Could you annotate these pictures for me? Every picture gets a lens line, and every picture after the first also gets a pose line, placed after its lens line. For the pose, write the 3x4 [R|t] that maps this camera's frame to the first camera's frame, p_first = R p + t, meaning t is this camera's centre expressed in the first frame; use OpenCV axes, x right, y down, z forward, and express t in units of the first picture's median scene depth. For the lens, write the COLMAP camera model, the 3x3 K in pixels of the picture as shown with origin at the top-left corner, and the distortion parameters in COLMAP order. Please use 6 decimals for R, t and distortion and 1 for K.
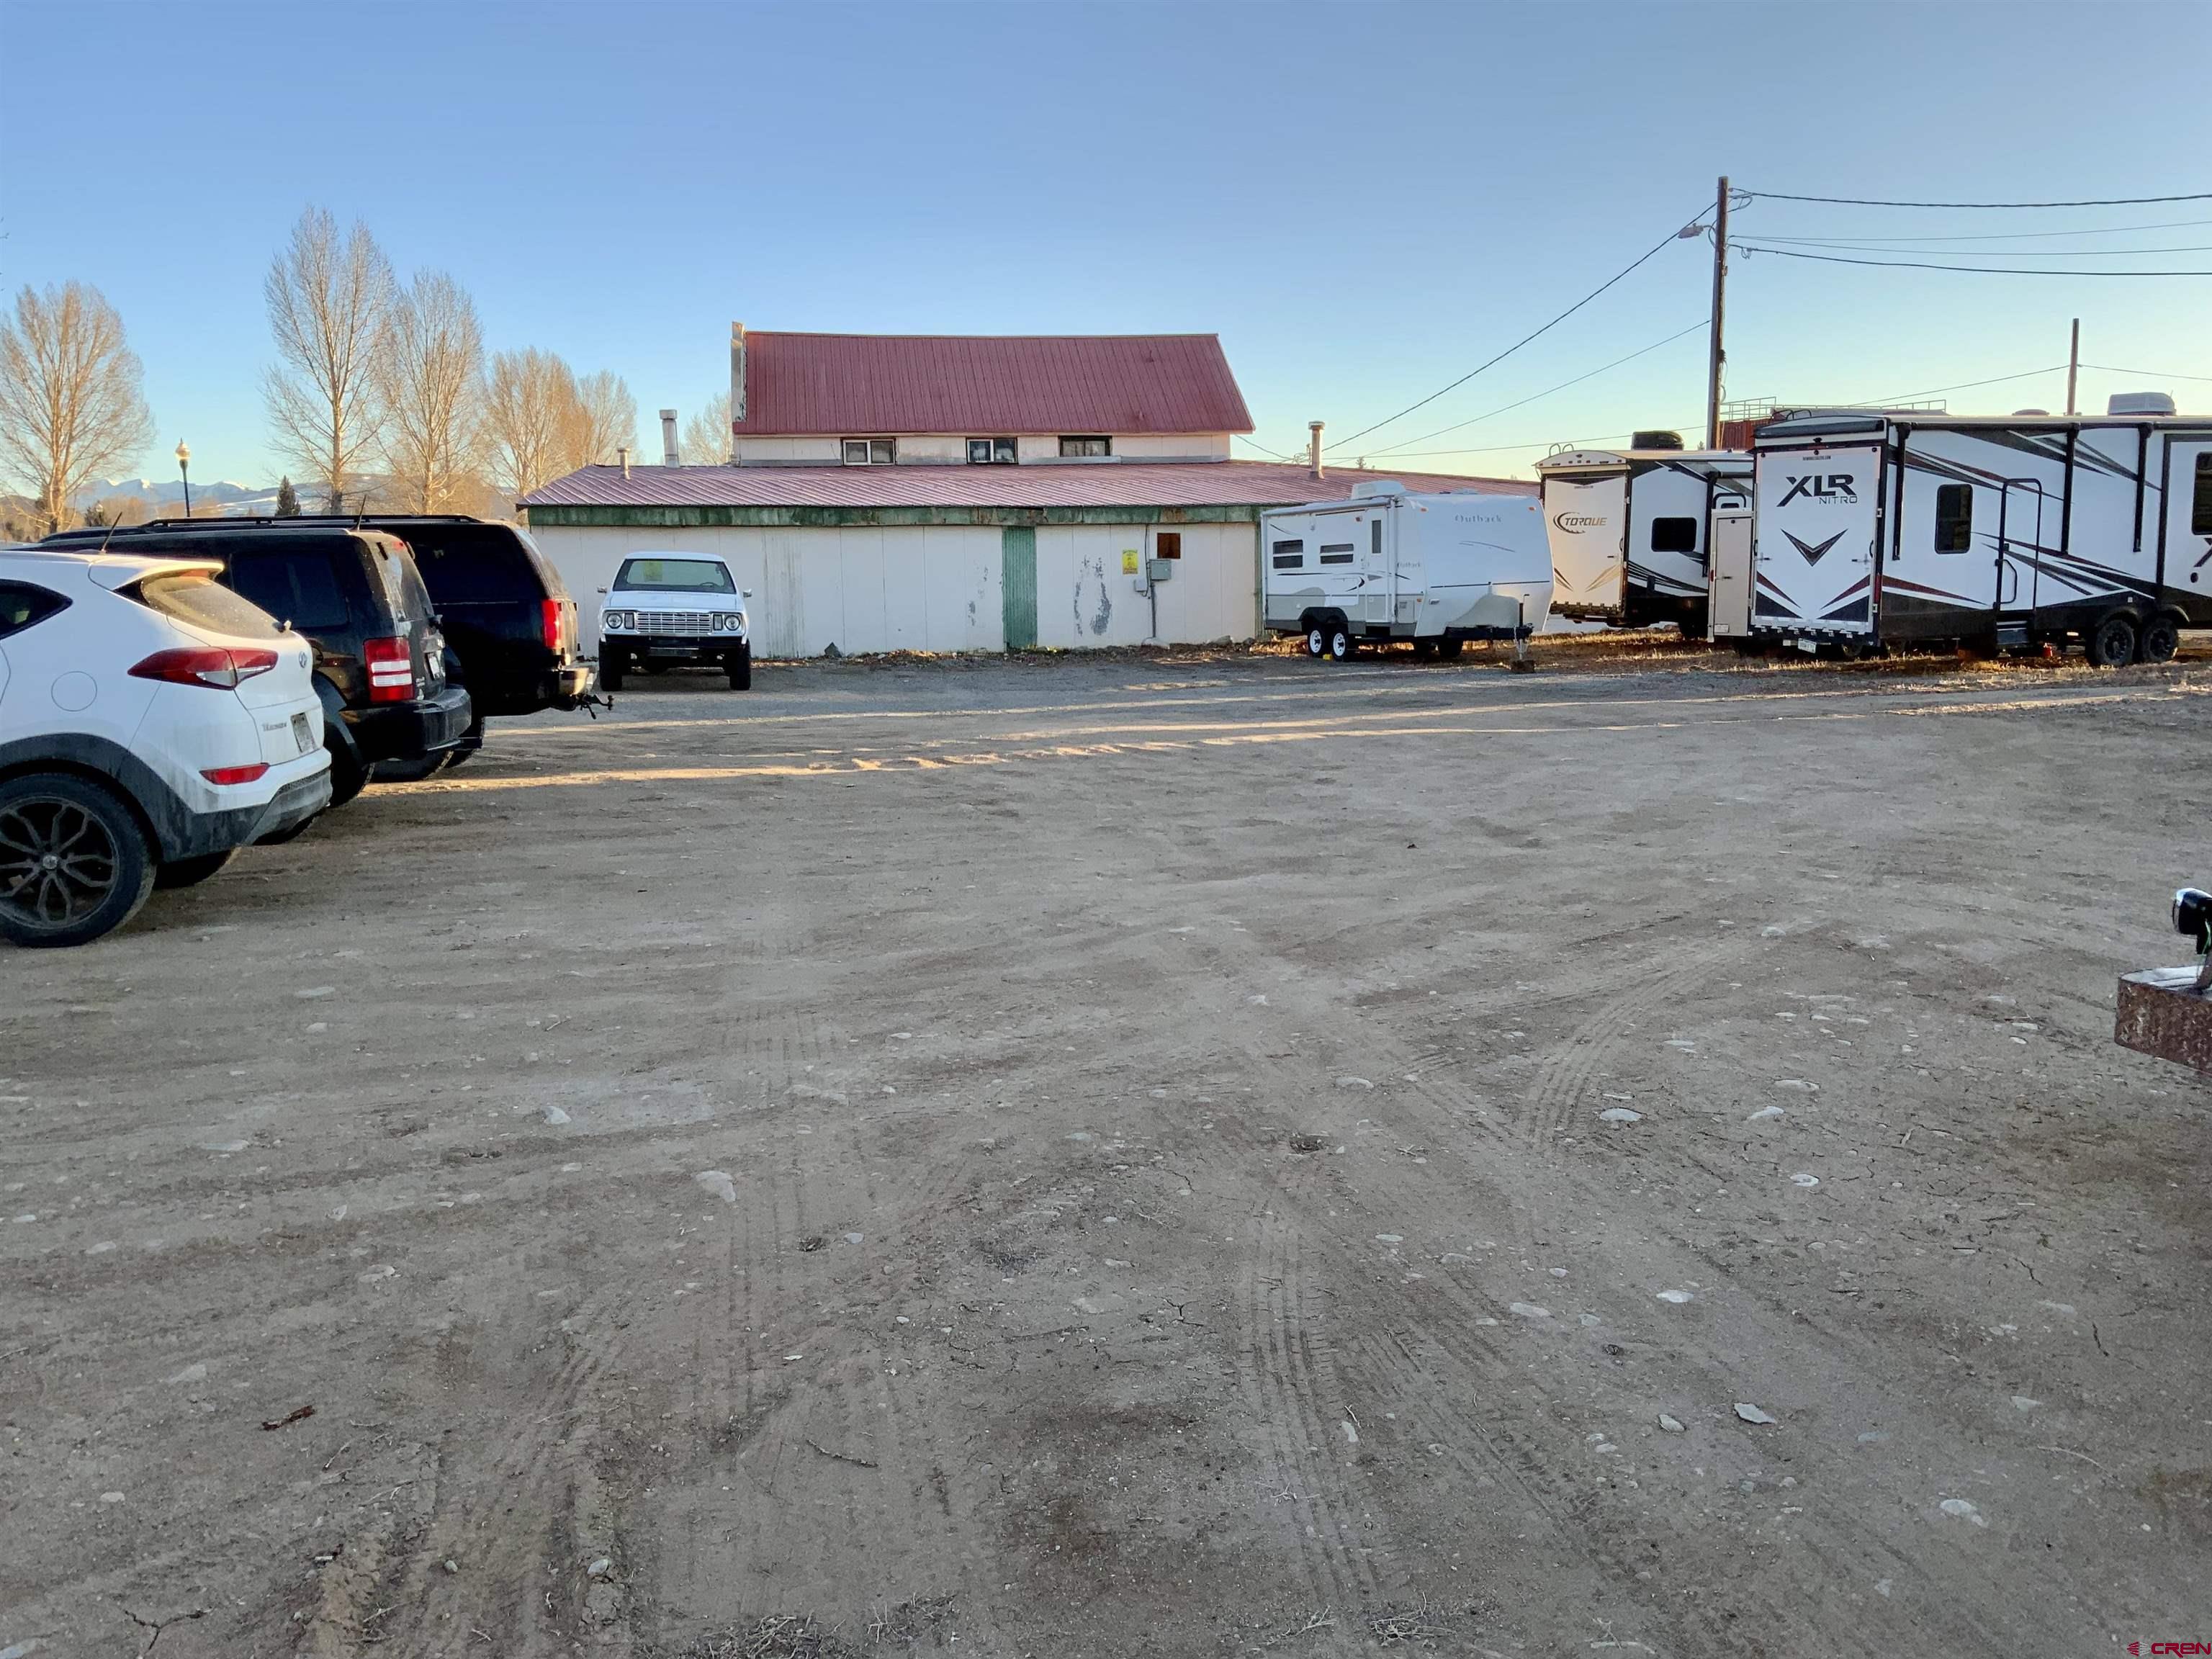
lens RADIAL K [[1848.1, 0, 1109.5], [0, 1848.1, 827.0], [0, 0, 1]] dist [0.016622, -0.026779]
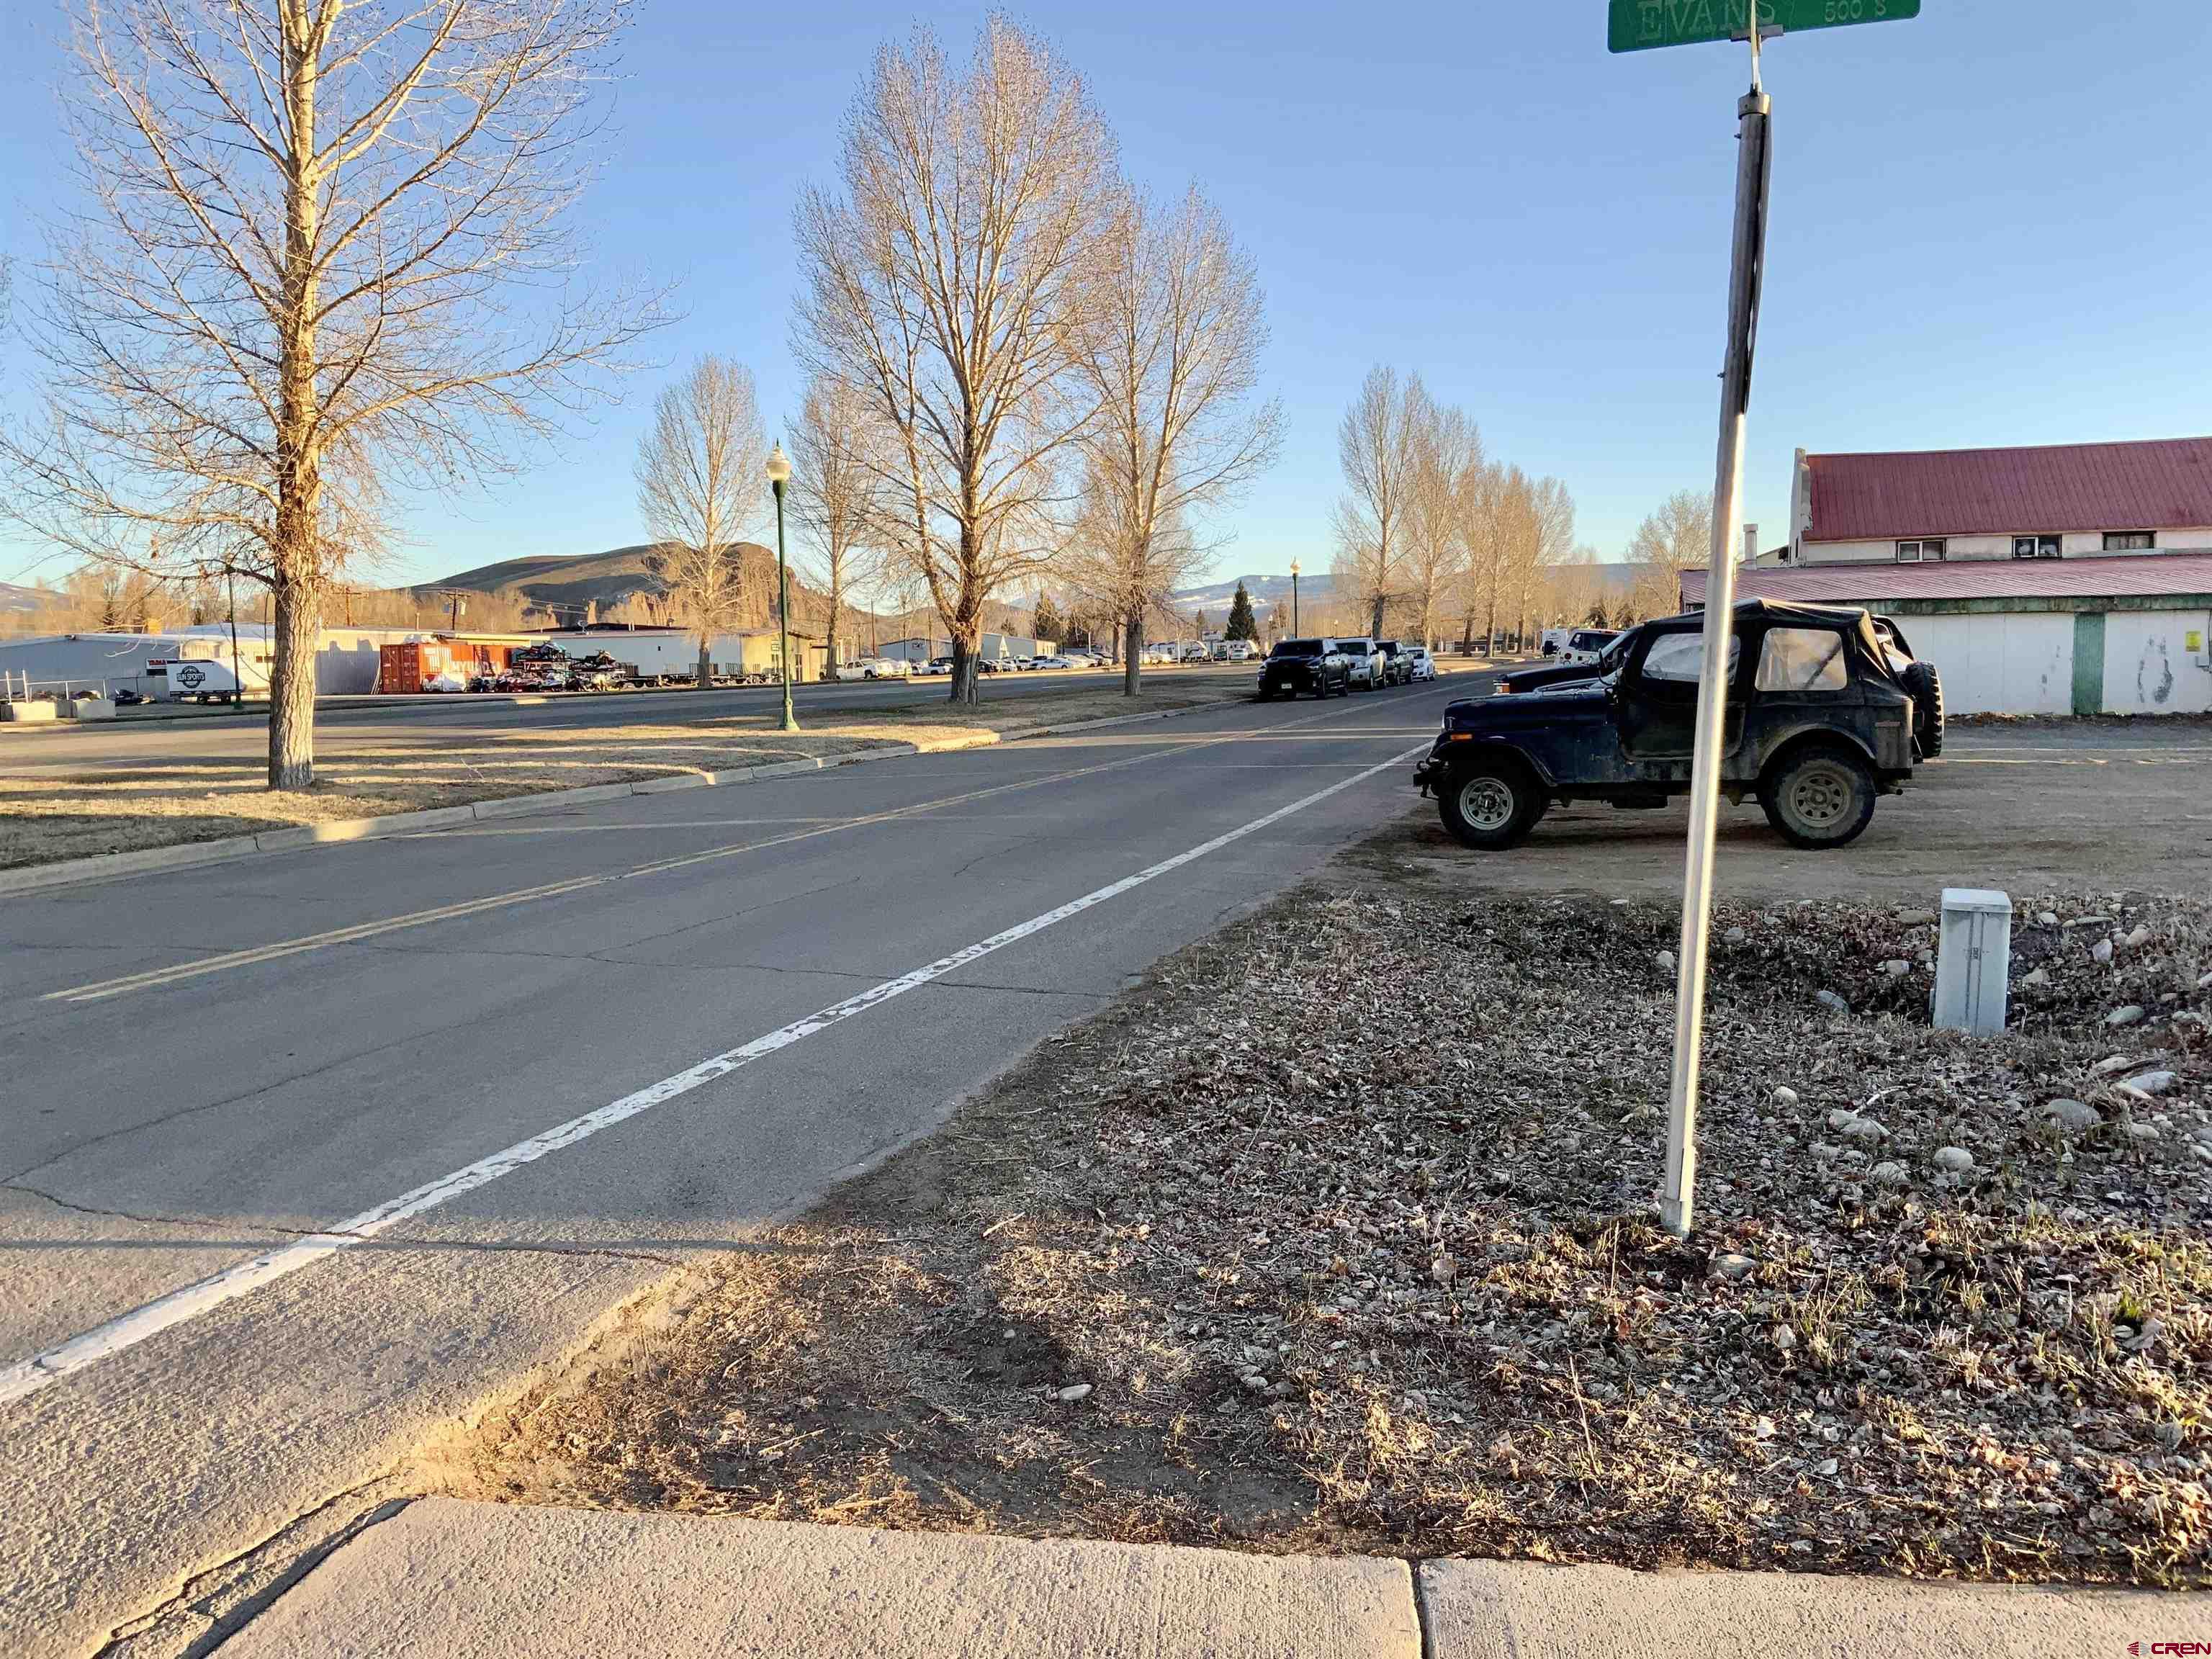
lens RADIAL K [[1848.1, 0, 1100.1], [0, 1848.1, 831.2], [0, 0, 1]] dist [0.016622, -0.026779]
pose [[0.893810, 0.037420, -0.446883, -0.082063], [-0.058326, 0.997748, -0.033111, 0.057519], [0.444637, 0.055660, 0.893980, -0.359134]]
